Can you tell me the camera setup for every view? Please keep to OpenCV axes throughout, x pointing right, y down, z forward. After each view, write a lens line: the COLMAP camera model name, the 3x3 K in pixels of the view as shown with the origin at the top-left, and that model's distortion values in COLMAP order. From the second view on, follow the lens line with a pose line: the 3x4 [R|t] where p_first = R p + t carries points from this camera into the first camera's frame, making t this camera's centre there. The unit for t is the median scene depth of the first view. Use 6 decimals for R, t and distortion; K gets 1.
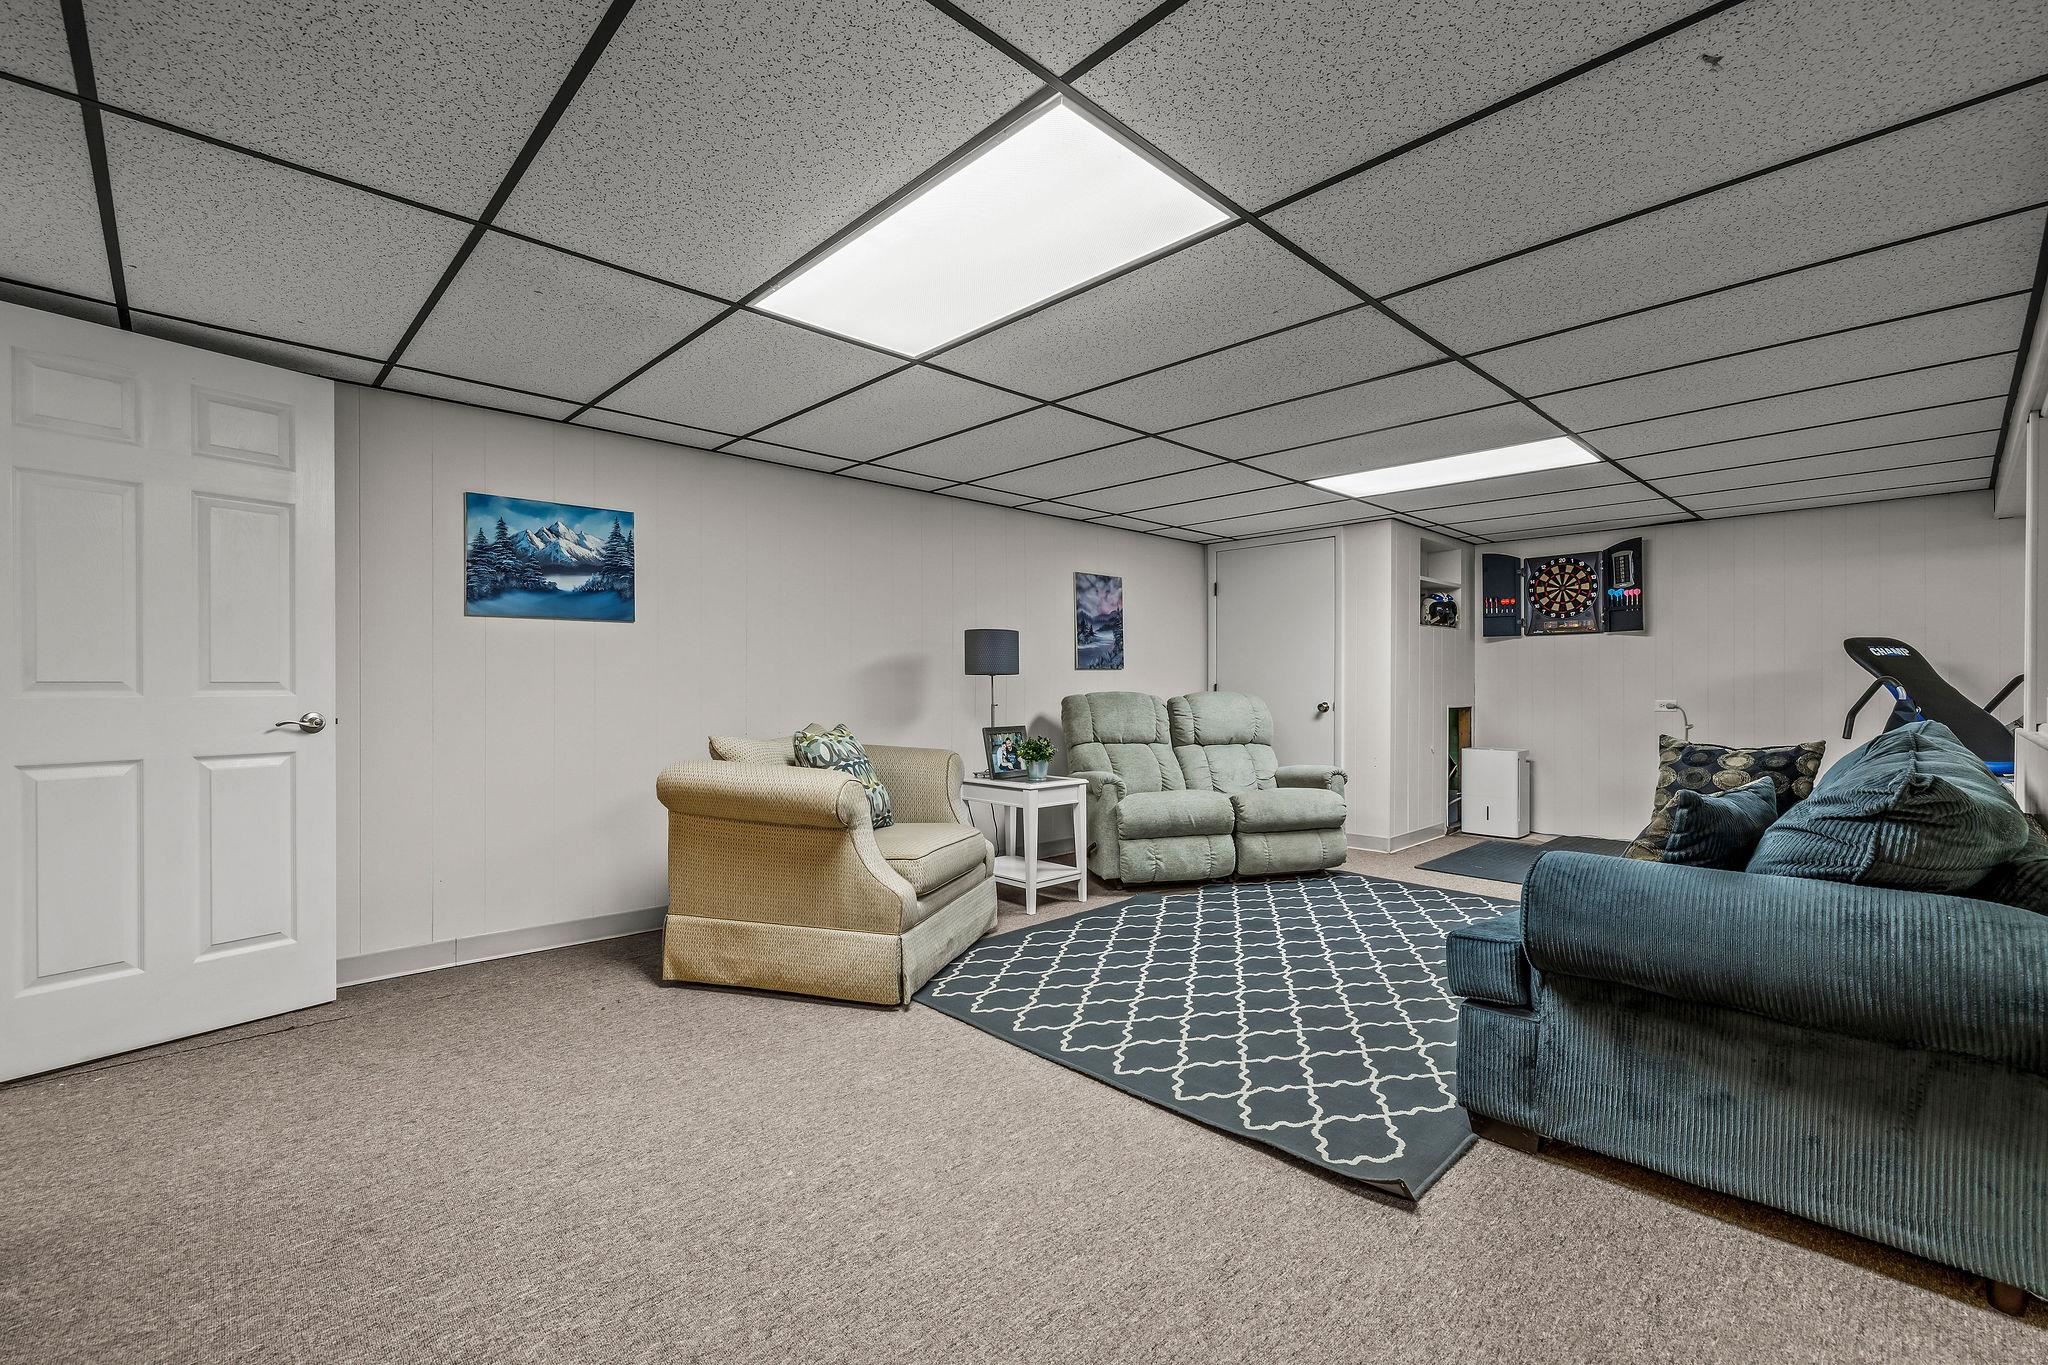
lens RADIAL K [[881.9, 0, 1019.5], [0, 881.9, 688.0], [0, 0, 1]] dist [-0.002162, -0.000151]
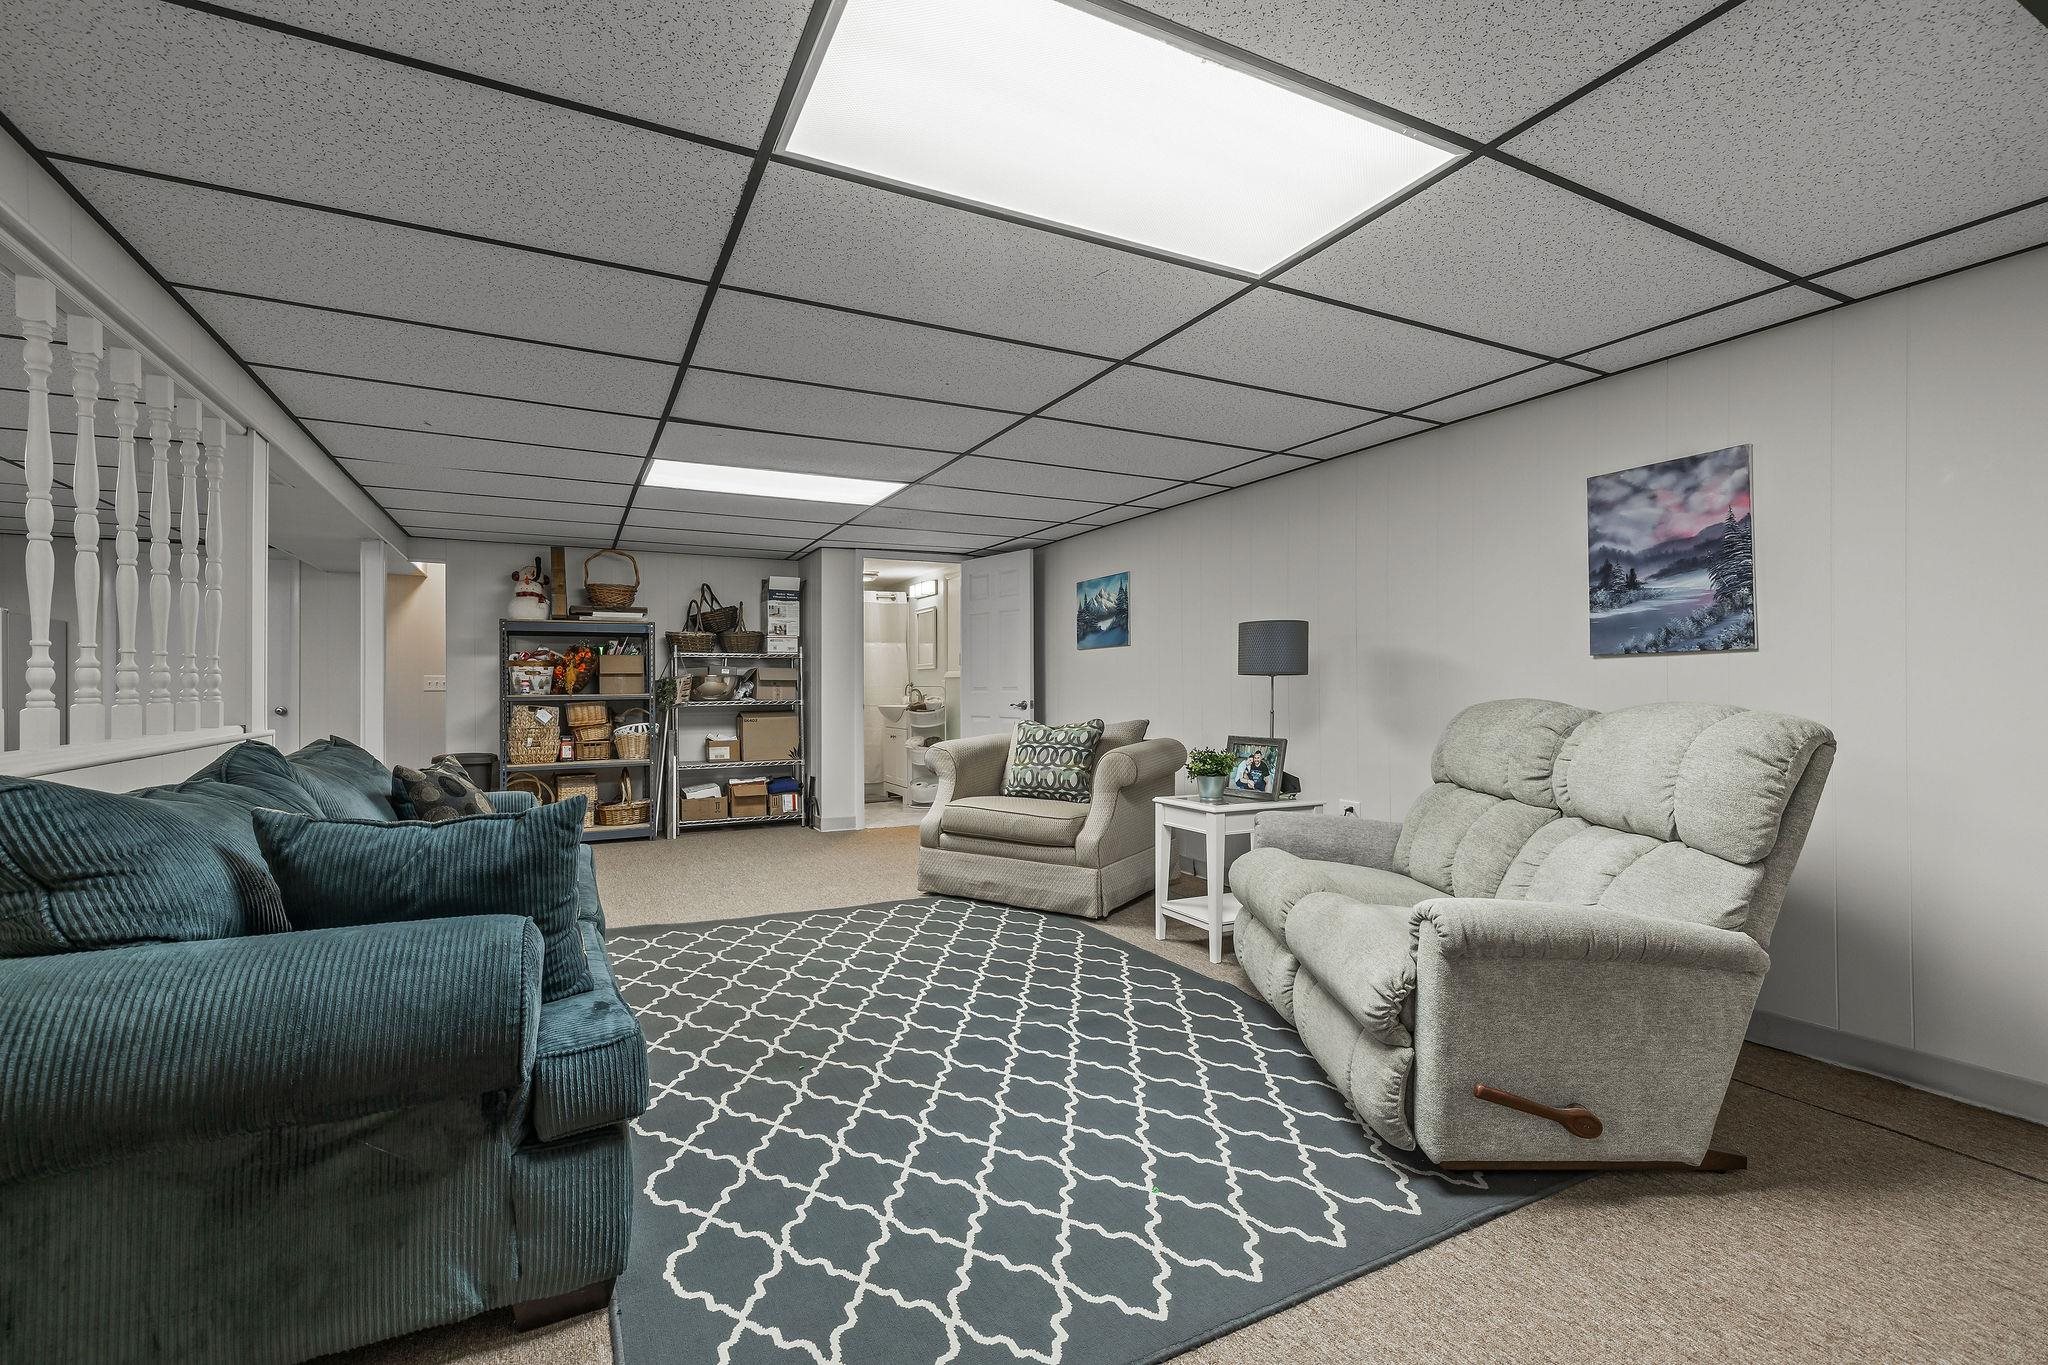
lens RADIAL K [[881.9, 0, 1017.9], [0, 881.9, 684.9], [0, 0, 1]] dist [-0.002162, -0.000151]
pose [[-0.283402, -0.002653, -0.958997, 0.845265], [-0.000436, 0.999996, -0.002638, -0.003283], [0.959001, -0.000330, -0.283402, 1.013089]]
